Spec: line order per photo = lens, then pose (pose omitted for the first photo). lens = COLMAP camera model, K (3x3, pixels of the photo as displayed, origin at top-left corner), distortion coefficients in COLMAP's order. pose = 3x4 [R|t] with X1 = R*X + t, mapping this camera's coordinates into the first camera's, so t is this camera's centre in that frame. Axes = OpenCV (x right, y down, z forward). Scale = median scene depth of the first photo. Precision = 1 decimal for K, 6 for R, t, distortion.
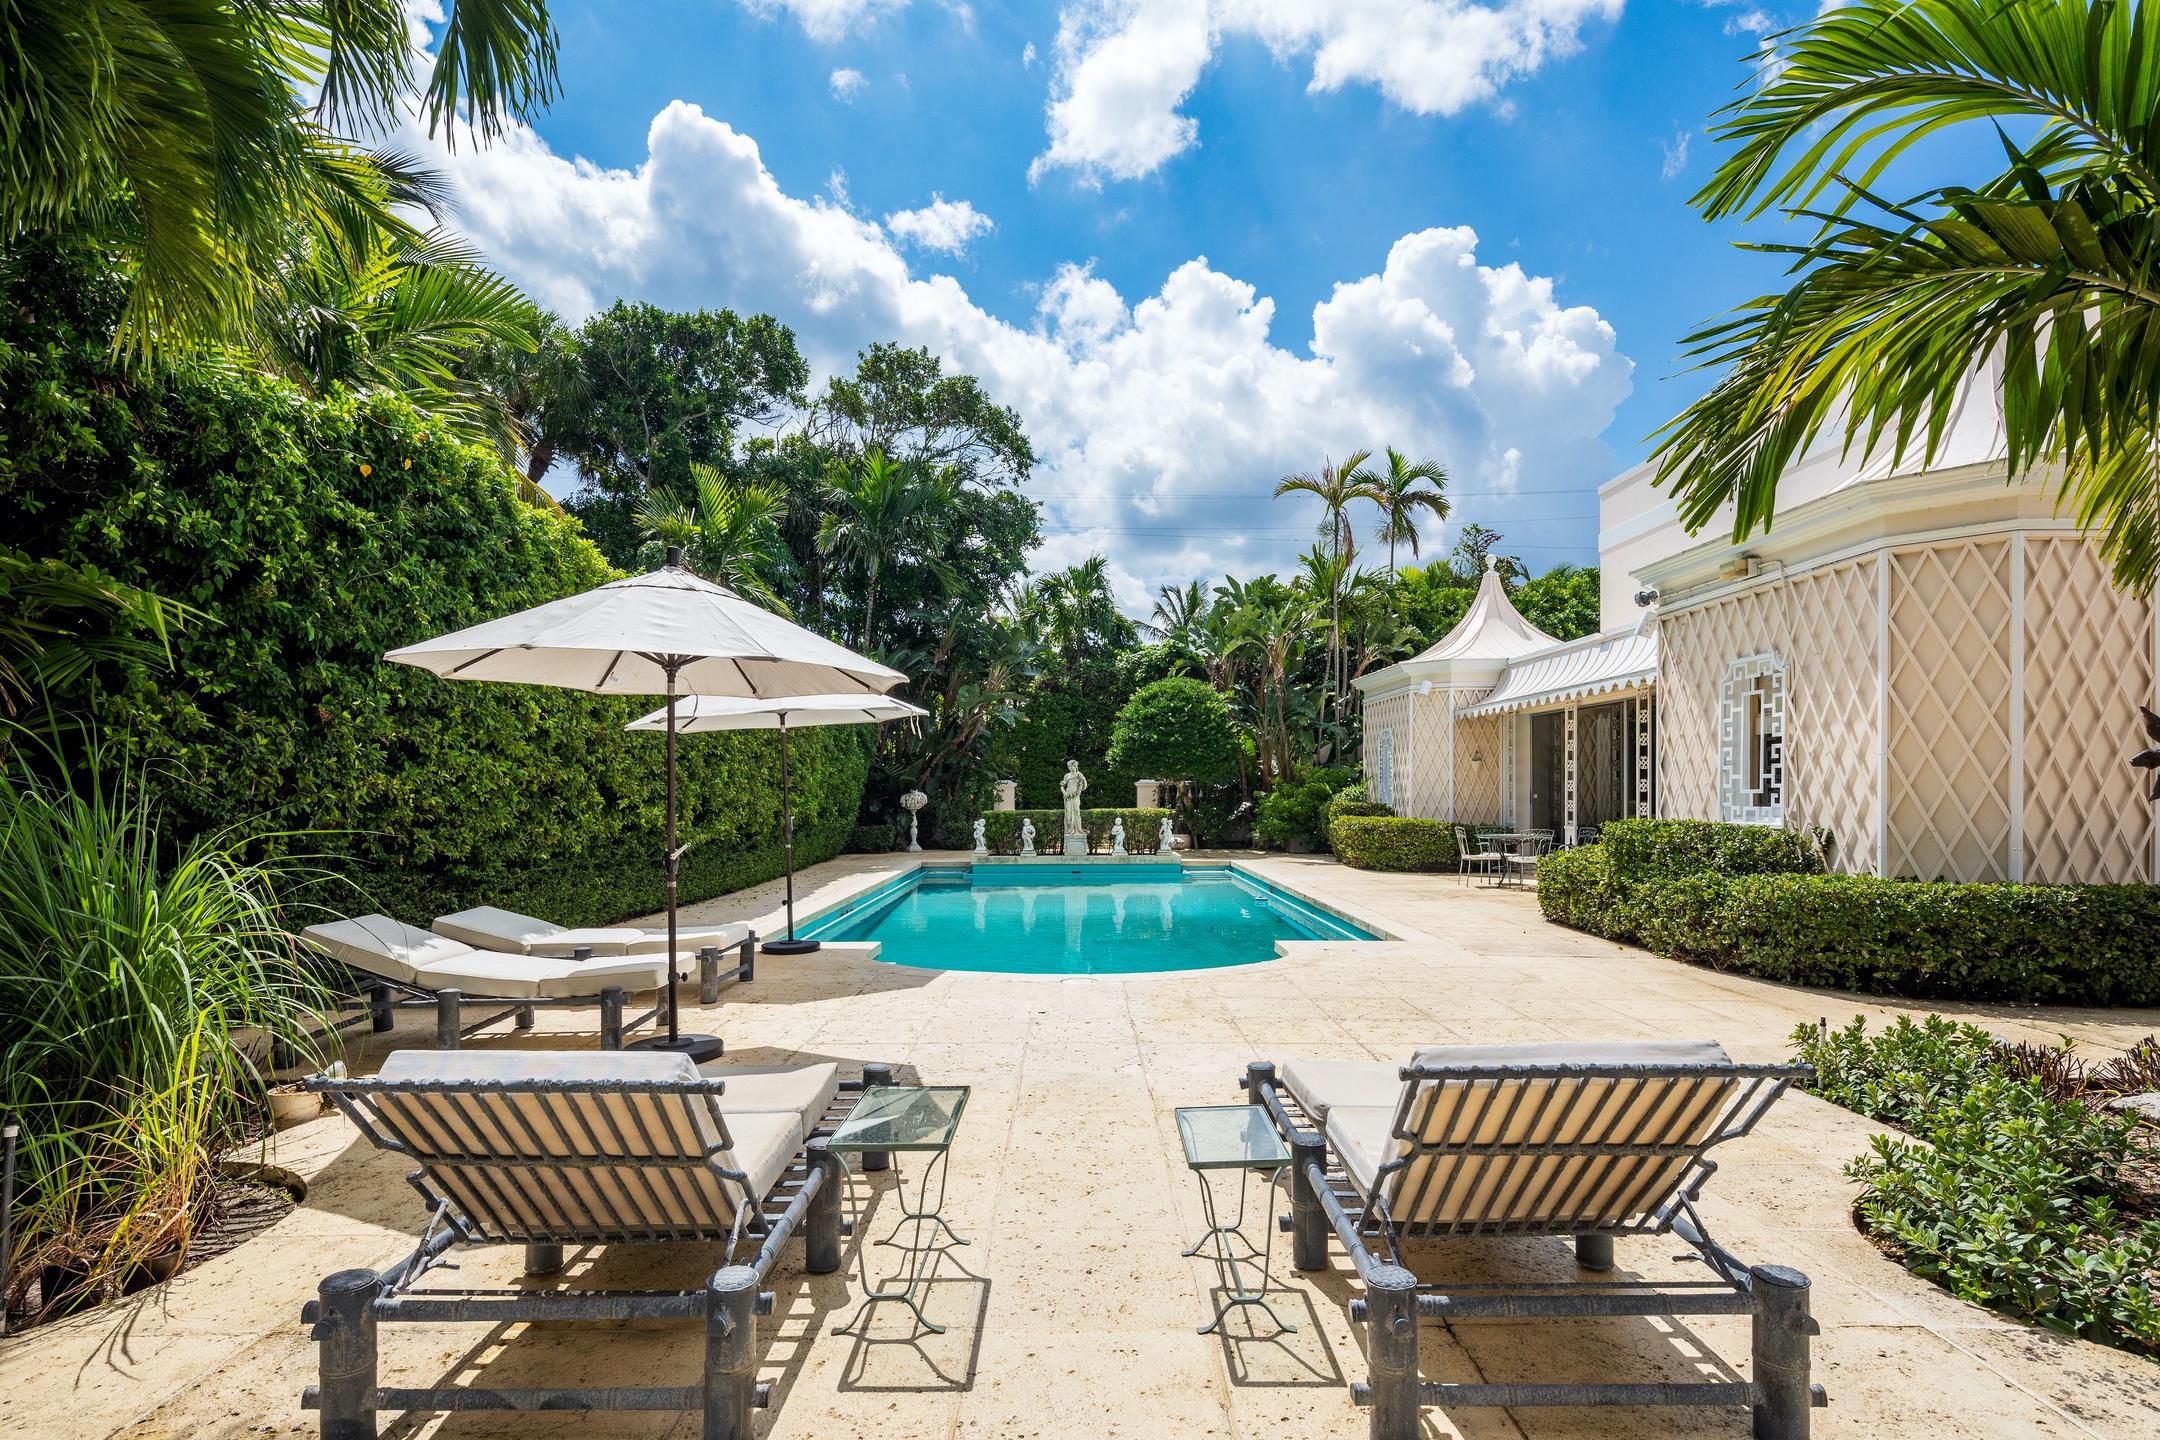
lens RADIAL K [[1036.5, 0, 1075.8], [0, 1036.5, 799.7], [0, 0, 1]] dist [0.001963, -0.000300]
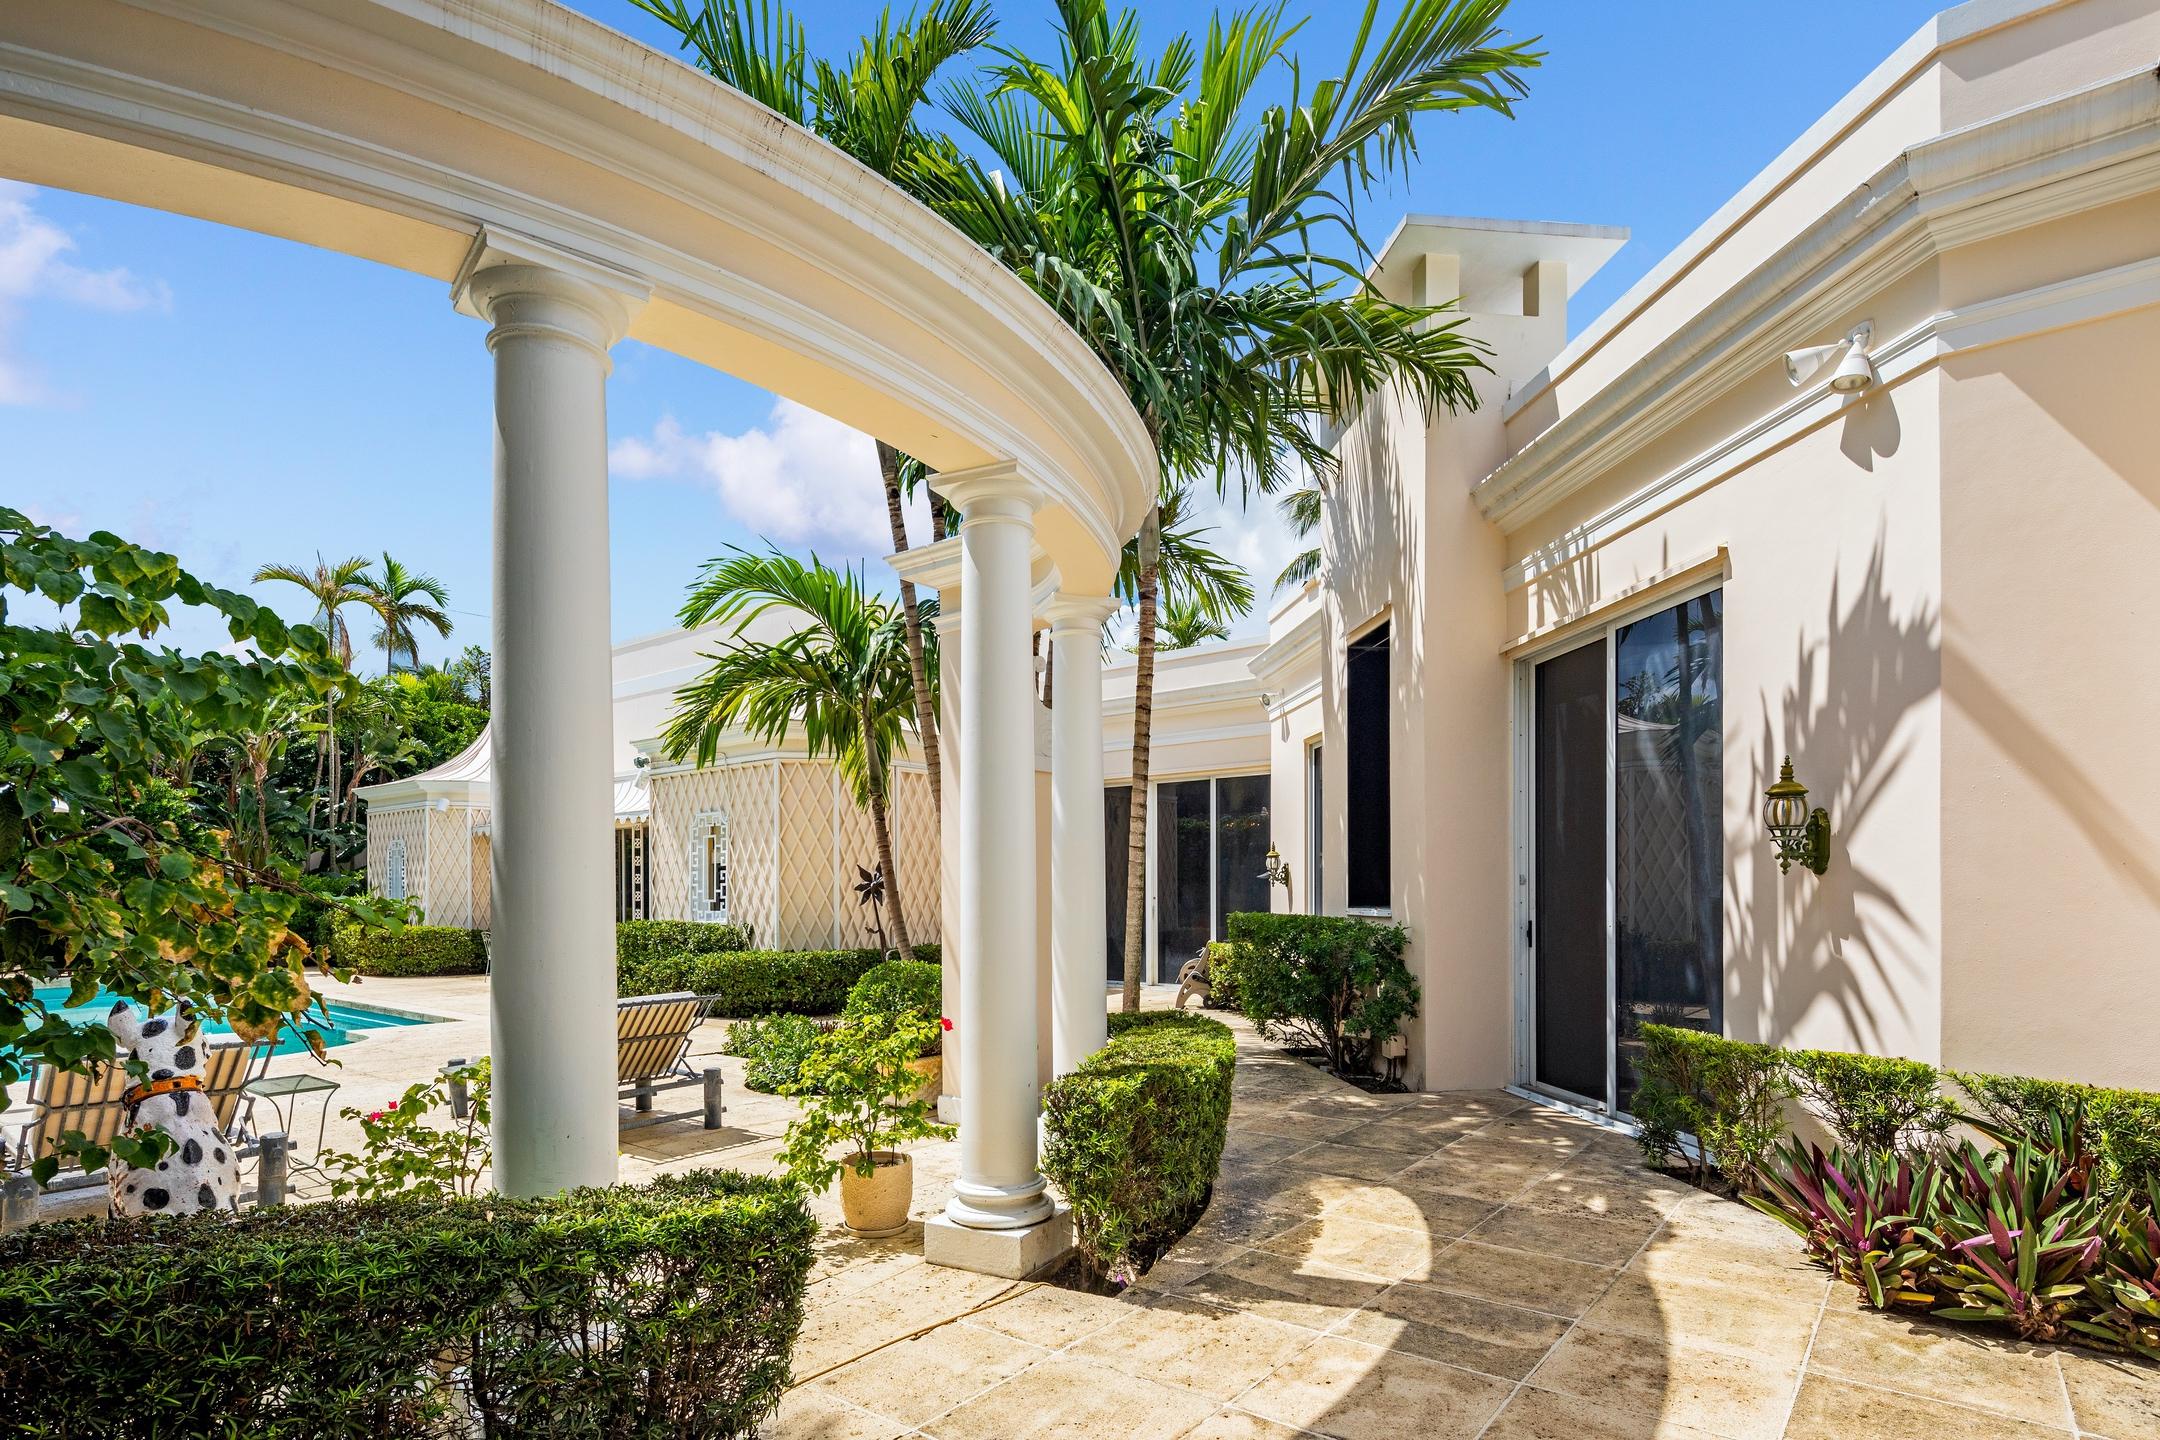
lens RADIAL K [[1055.0, 0, 1073.6], [0, 1055.0, 902.1], [0, 0, 1]] dist [0.000771, 0.000093]
pose [[0.617316, -0.003612, 0.786707, -0.207359], [0.007868, 0.999968, -0.001583, 0.000145], [-0.786676, 0.007167, 0.617325, -0.329509]]
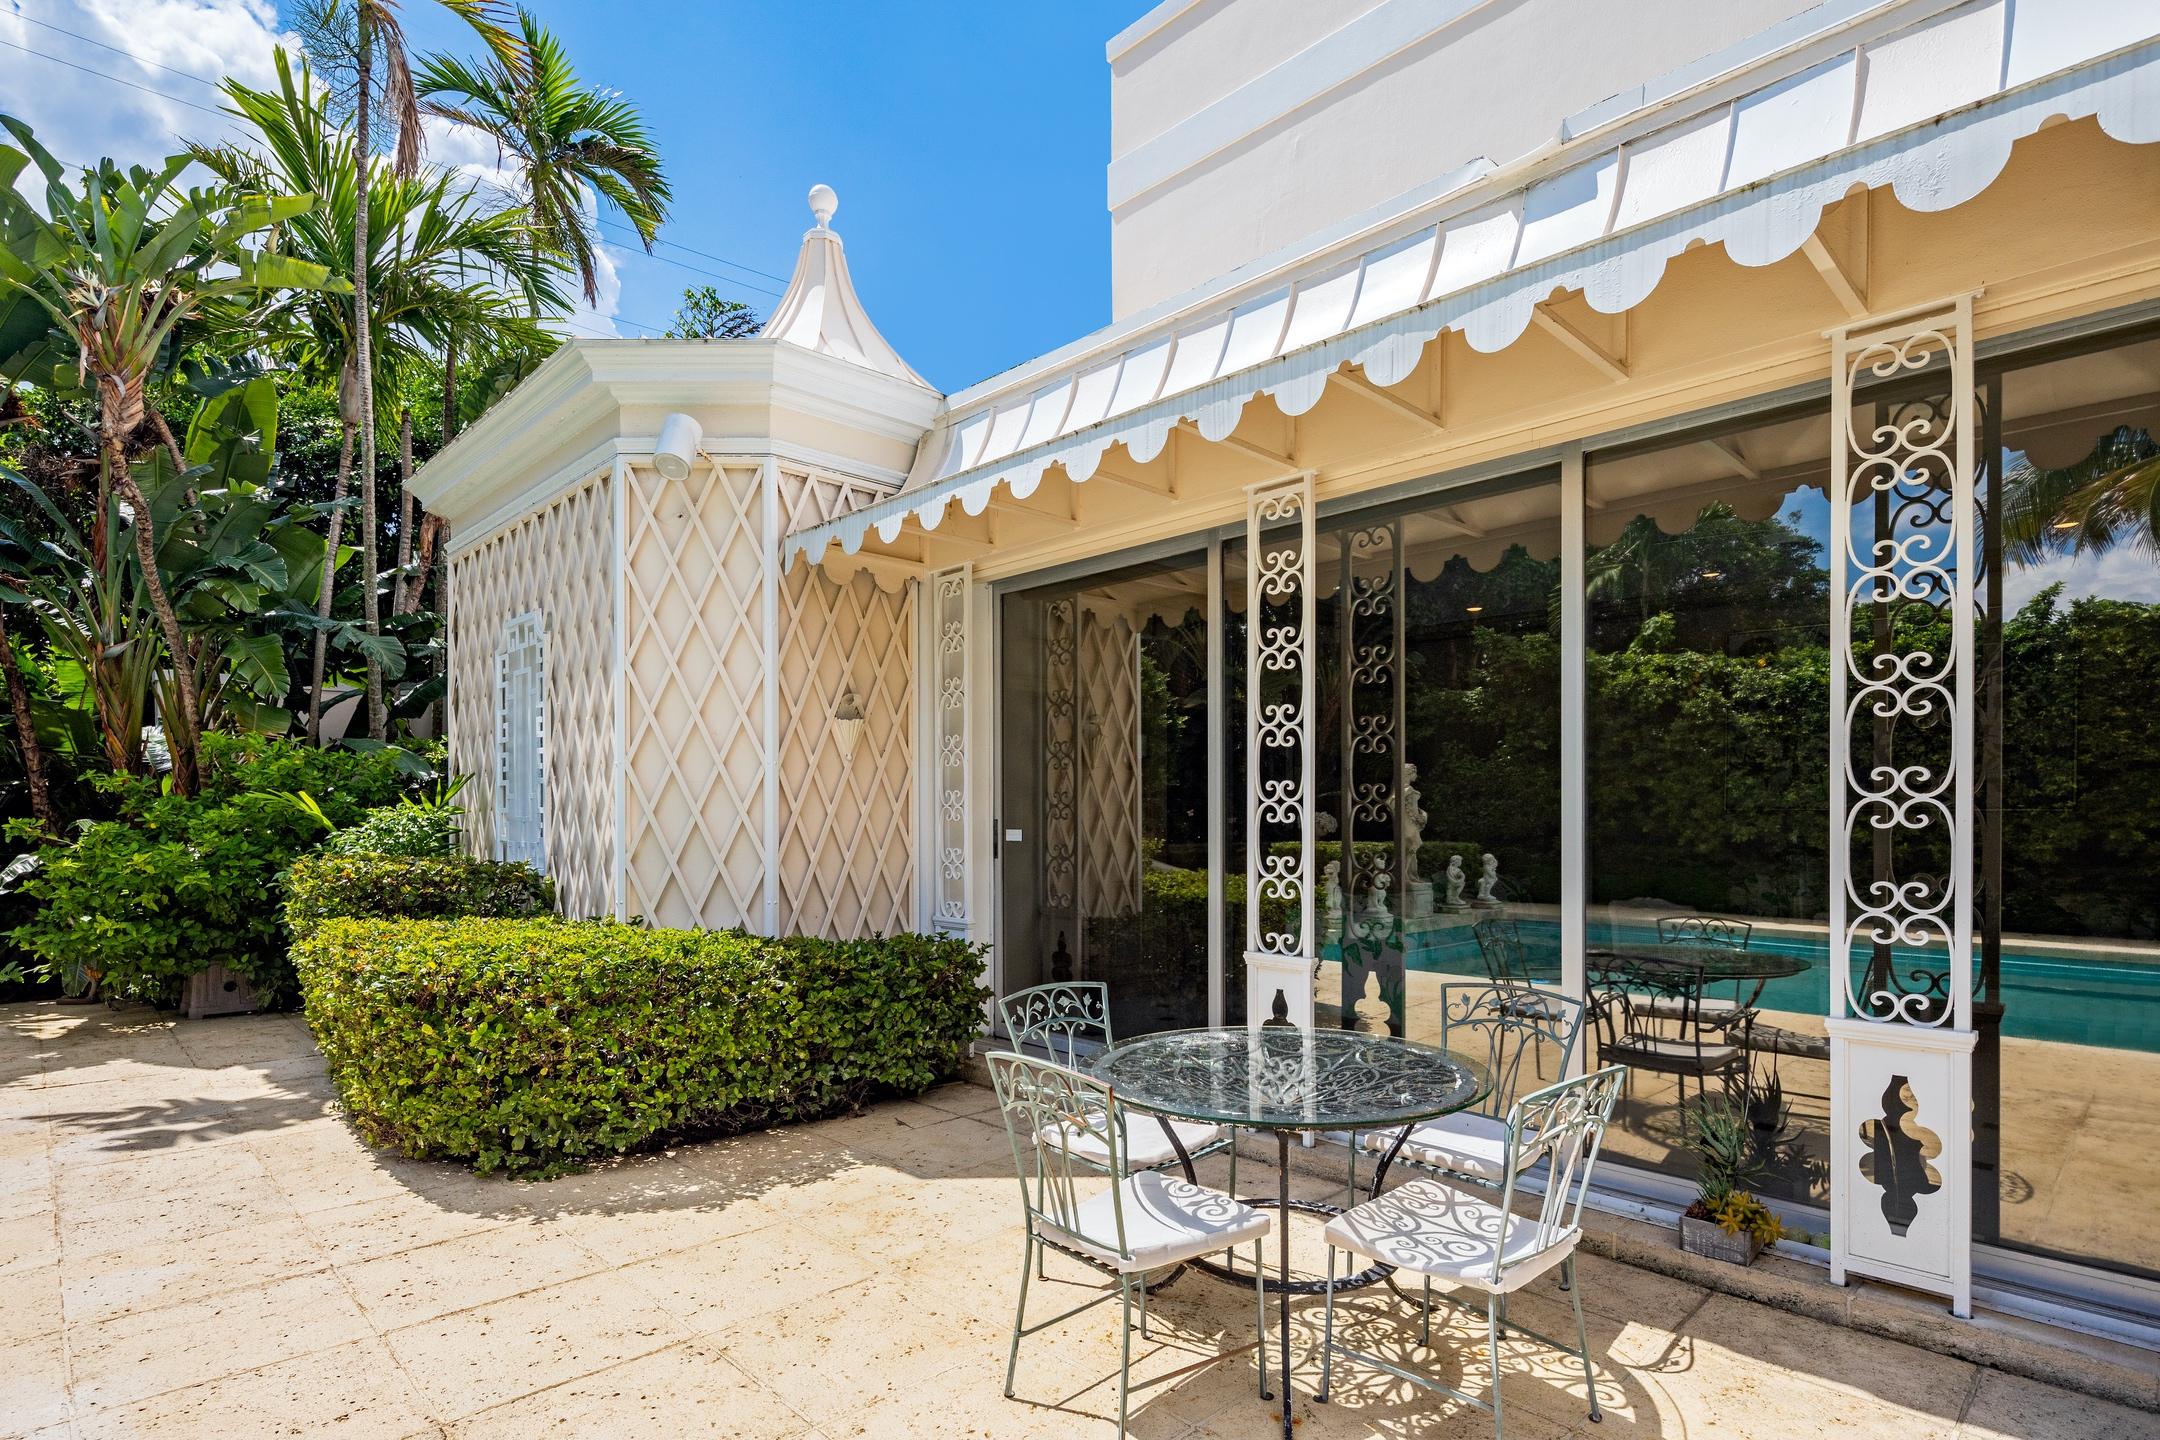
lens RADIAL K [[1083.1, 0, 1081.8], [0, 1083.1, 829.0], [0, 0, 1]] dist [0.002032, 0.000139]
pose [[0.719775, -0.004075, 0.694195, 0.367326], [0.004911, 0.999988, 0.000777, -0.009652], [-0.694190, 0.002850, 0.719786, 1.229252]]
